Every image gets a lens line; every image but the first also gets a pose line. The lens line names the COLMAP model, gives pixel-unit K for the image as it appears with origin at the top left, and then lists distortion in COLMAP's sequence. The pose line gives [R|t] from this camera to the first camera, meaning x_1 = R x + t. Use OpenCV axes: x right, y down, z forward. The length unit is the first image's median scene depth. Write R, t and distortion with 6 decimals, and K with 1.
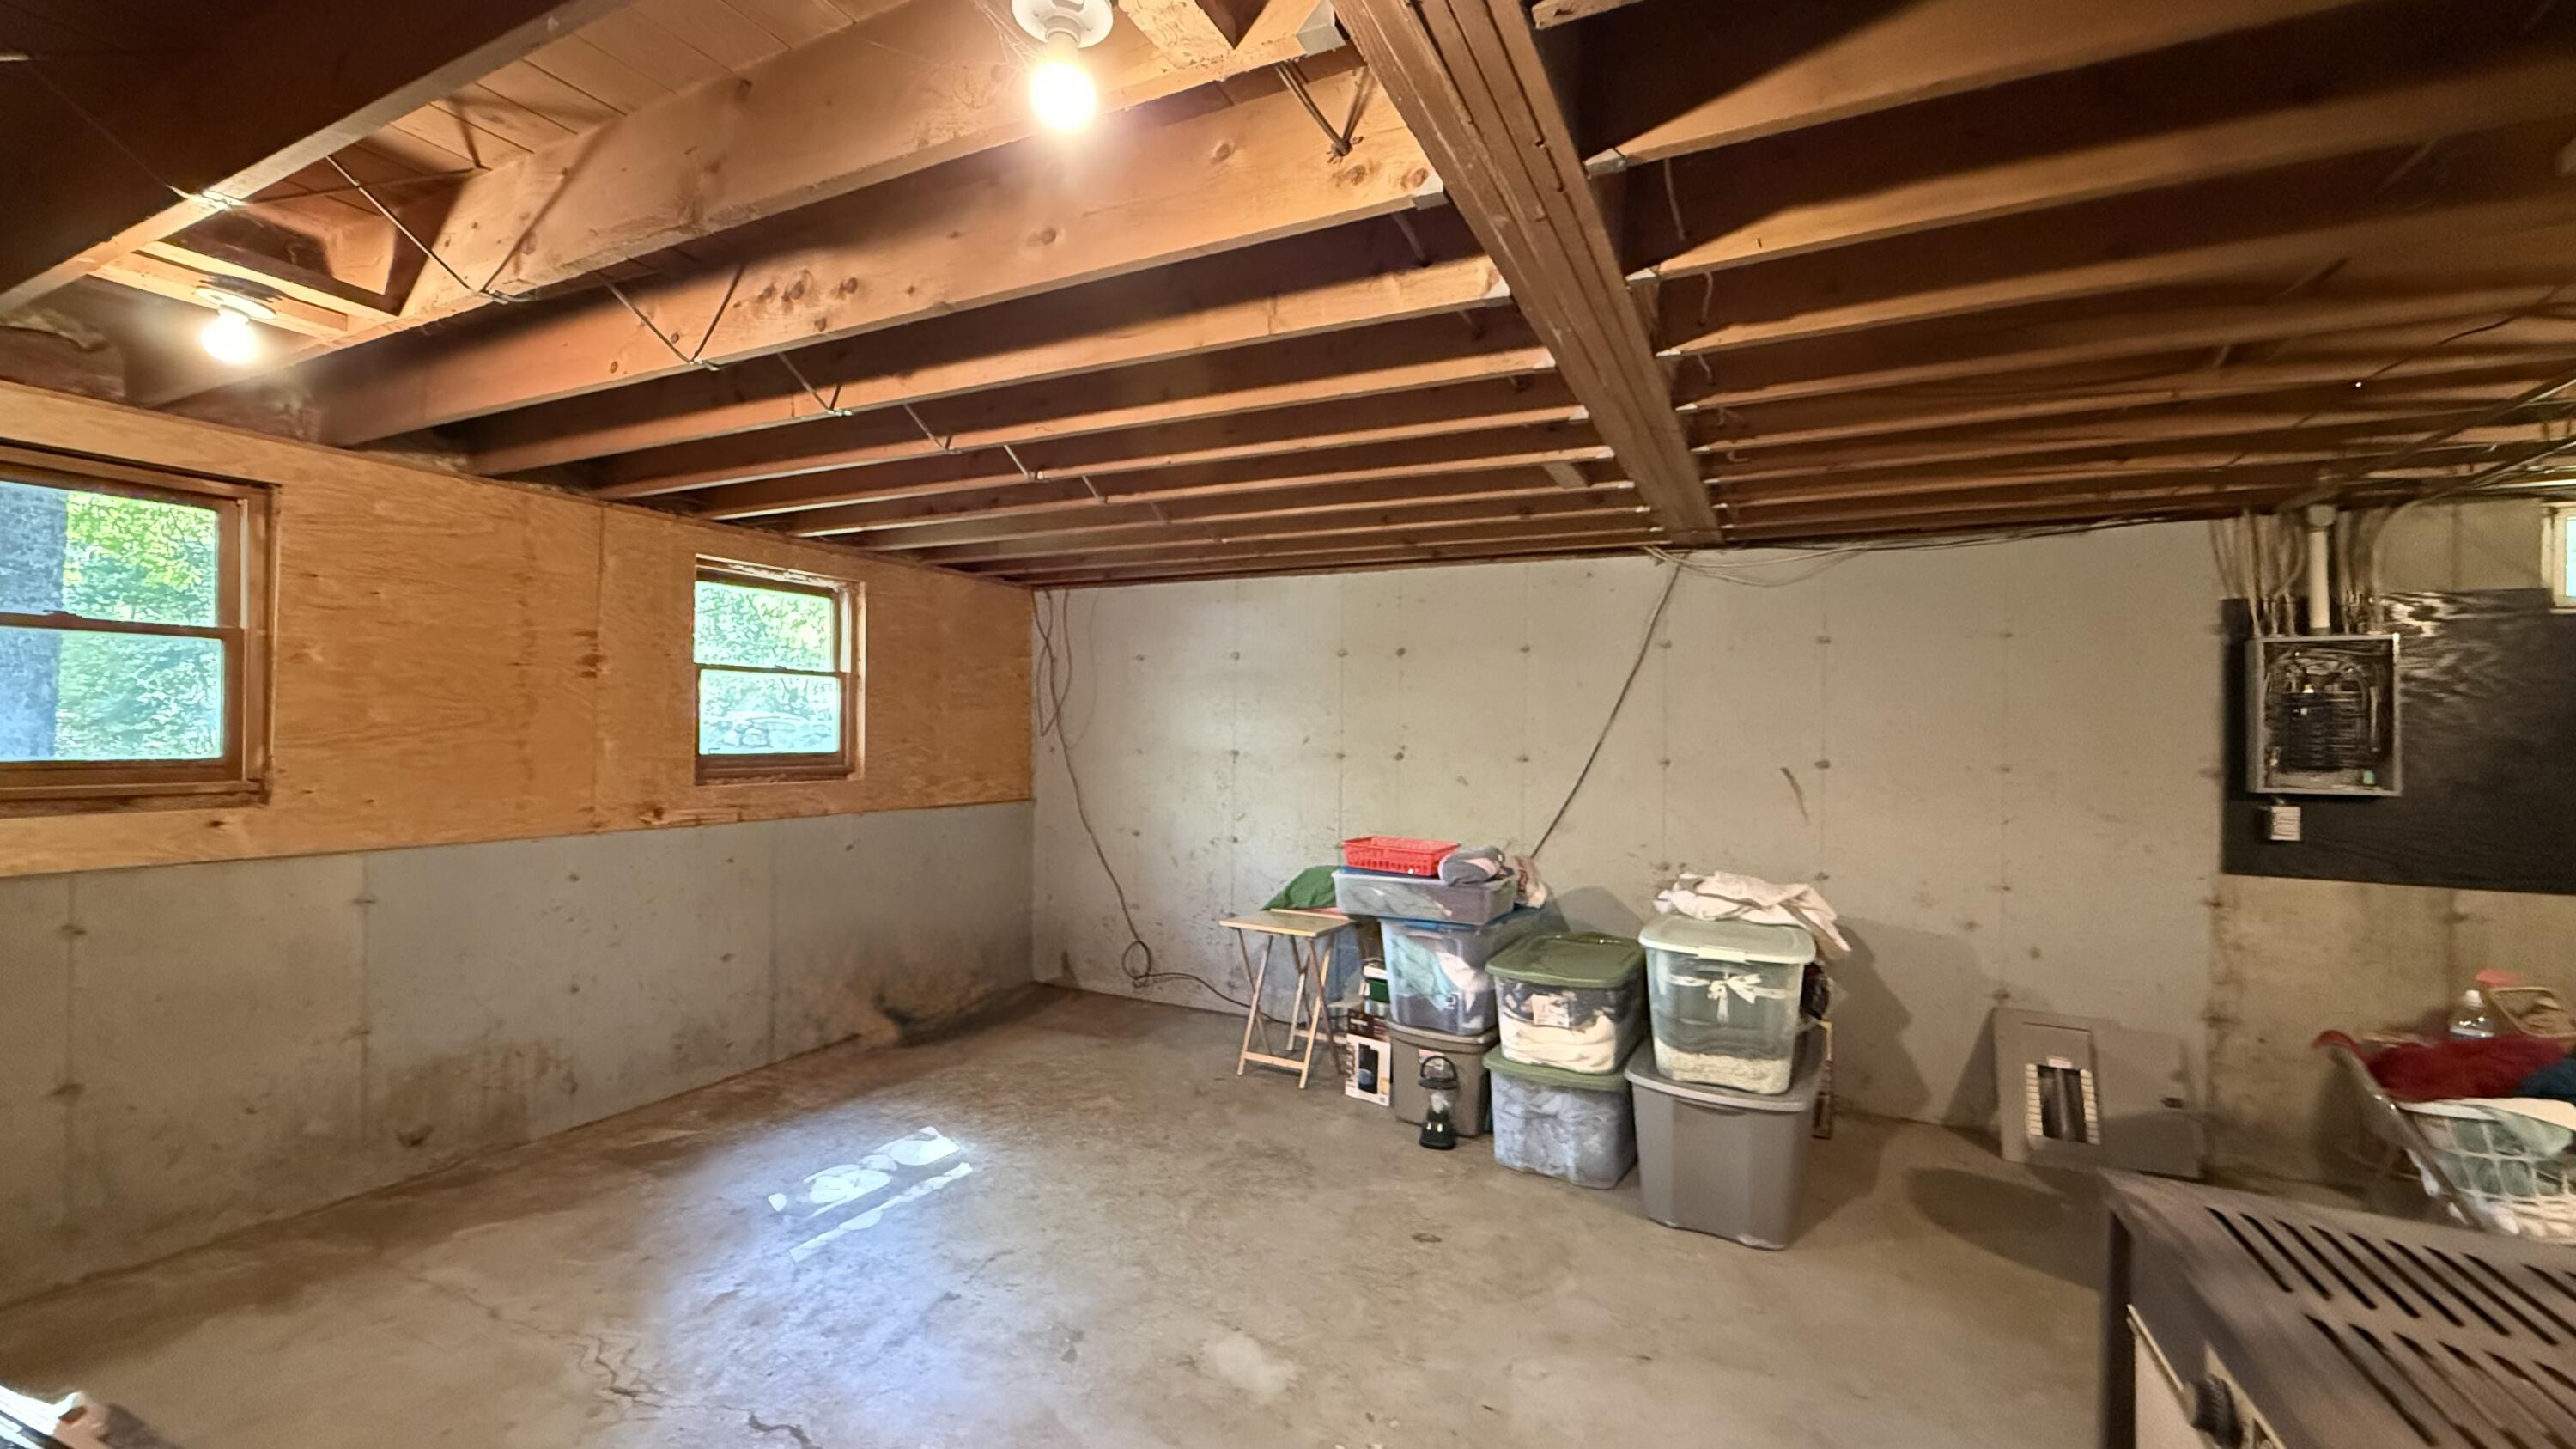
lens RADIAL K [[1029.6, 0, 1281.5], [0, 1029.6, 725.9], [0, 0, 1]] dist [0.001078, 0.000289]
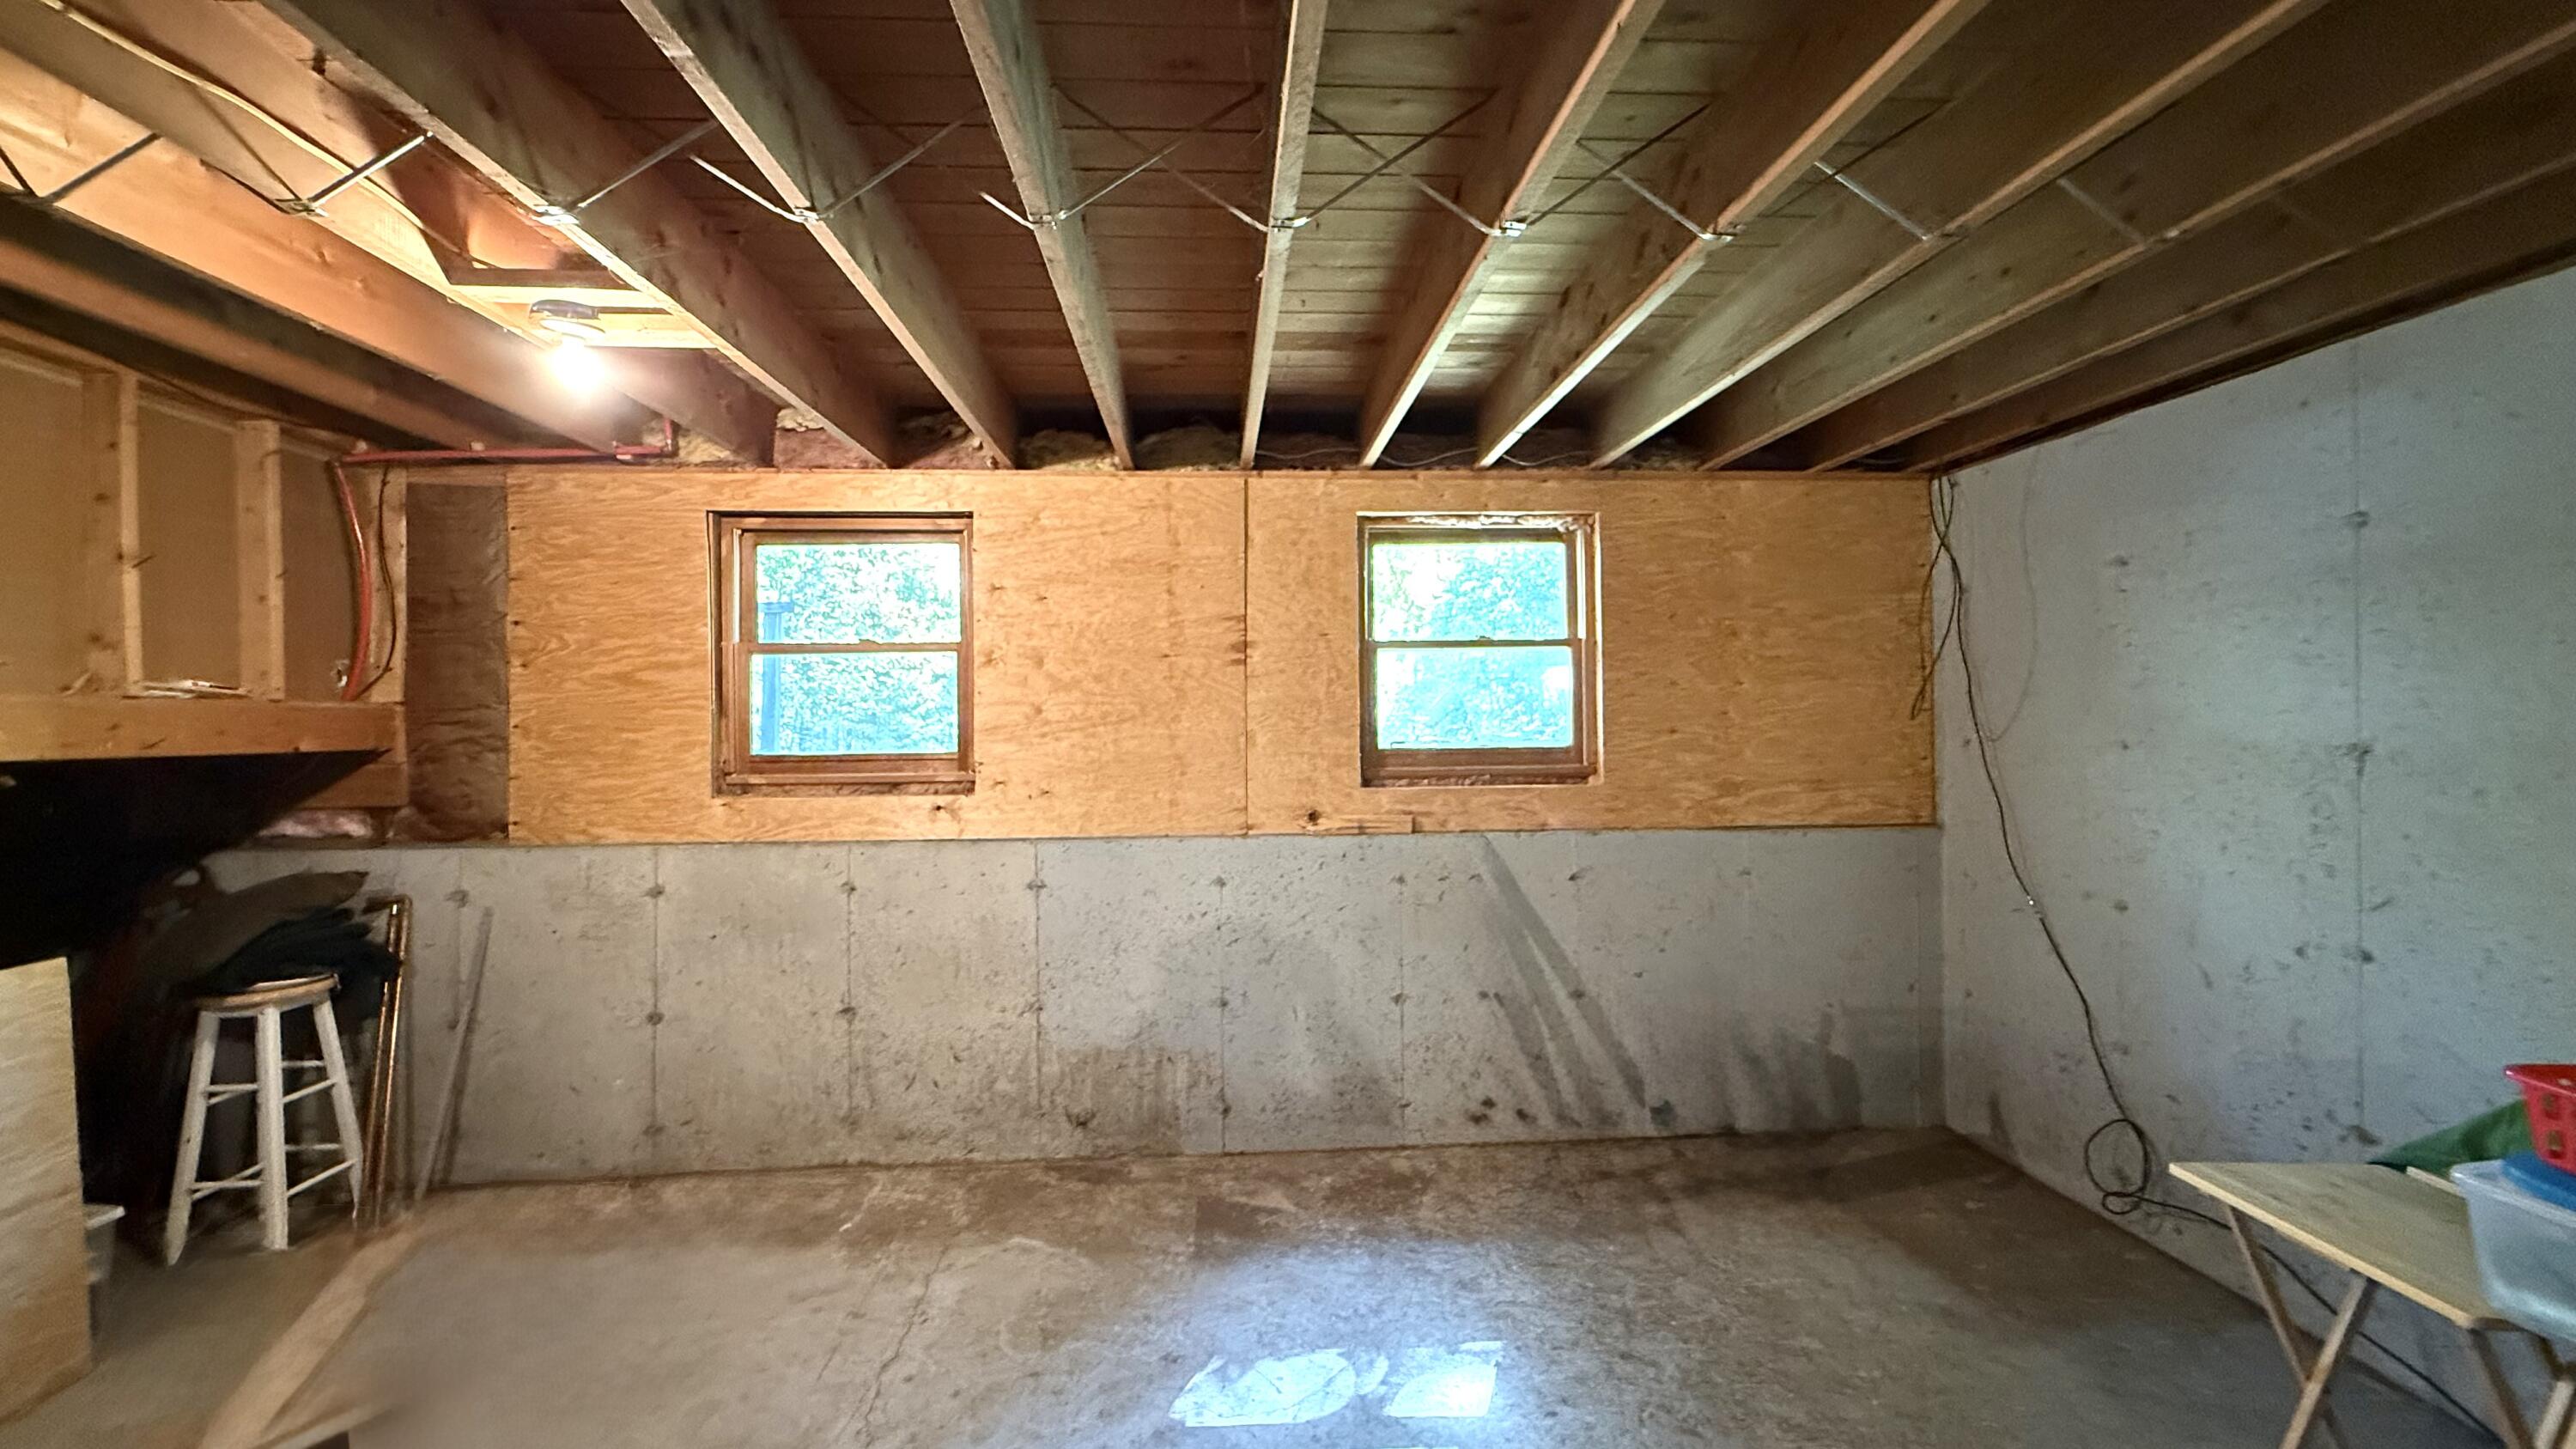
lens RADIAL K [[1029.6, 0, 1281.5], [0, 1029.6, 725.9], [0, 0, 1]] dist [0.001078, 0.000289]
pose [[0.500262, -0.014582, -0.865751, 0.137313], [0.022528, 0.999739, -0.003821, 0.010823], [0.865581, -0.017592, 0.500460, 0.561232]]
